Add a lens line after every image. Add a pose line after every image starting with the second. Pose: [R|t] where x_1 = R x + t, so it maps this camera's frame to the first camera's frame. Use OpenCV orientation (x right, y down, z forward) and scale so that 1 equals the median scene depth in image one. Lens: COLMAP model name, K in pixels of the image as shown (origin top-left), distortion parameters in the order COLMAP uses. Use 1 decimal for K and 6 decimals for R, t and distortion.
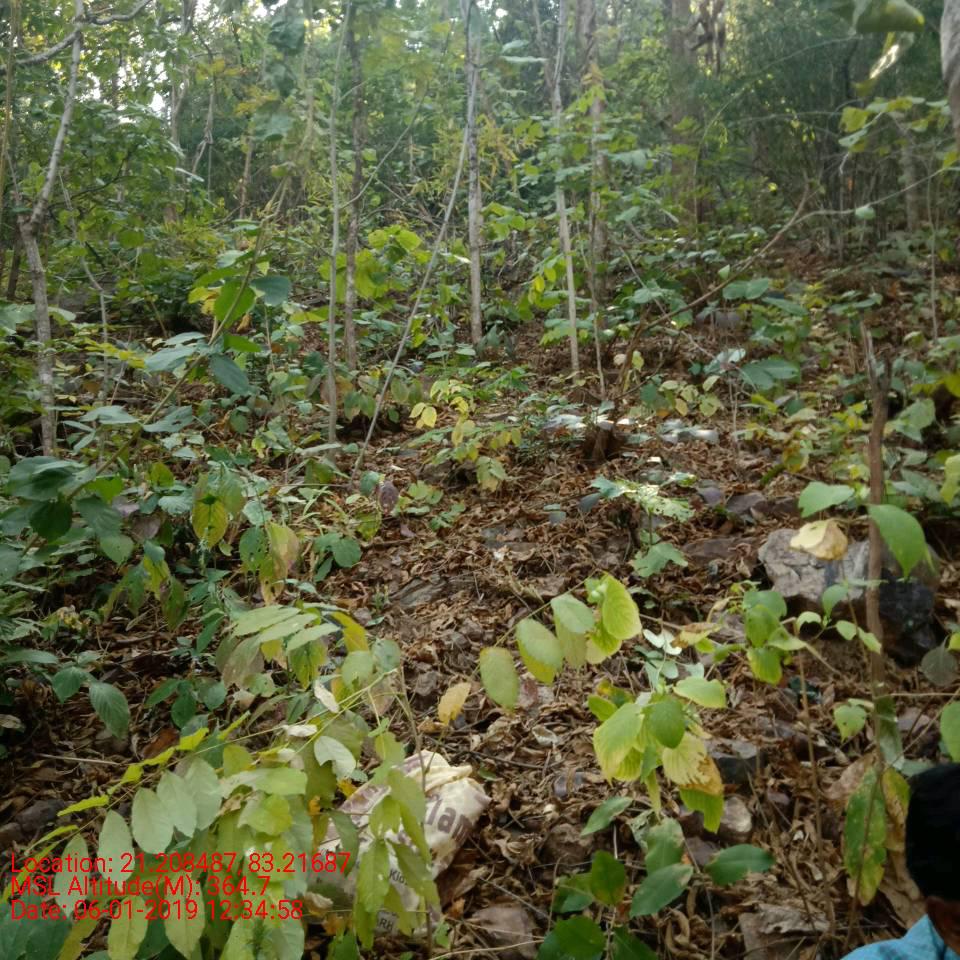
lens RADIAL K [[906.5, 0, 480.0], [0, 906.5, 480.0], [0, 0, 1]] dist [-0.016555, -0.002244]
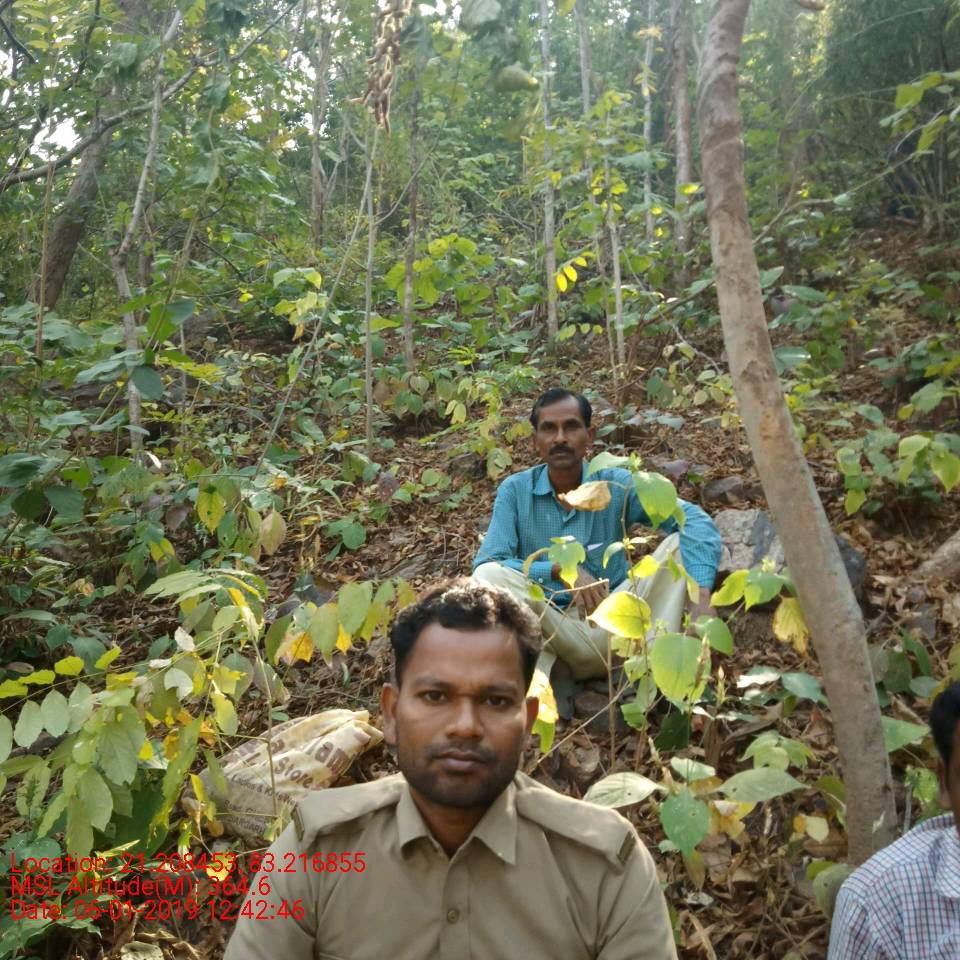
lens RADIAL K [[906.5, 0, 480.0], [0, 906.5, 480.0], [0, 0, 1]] dist [-0.016555, -0.002244]
pose [[0.982890, -0.016584, -0.183447, 0.194740], [0.017170, 0.999851, 0.001609, 0.010932], [0.183393, -0.004732, 0.983028, -0.063269]]
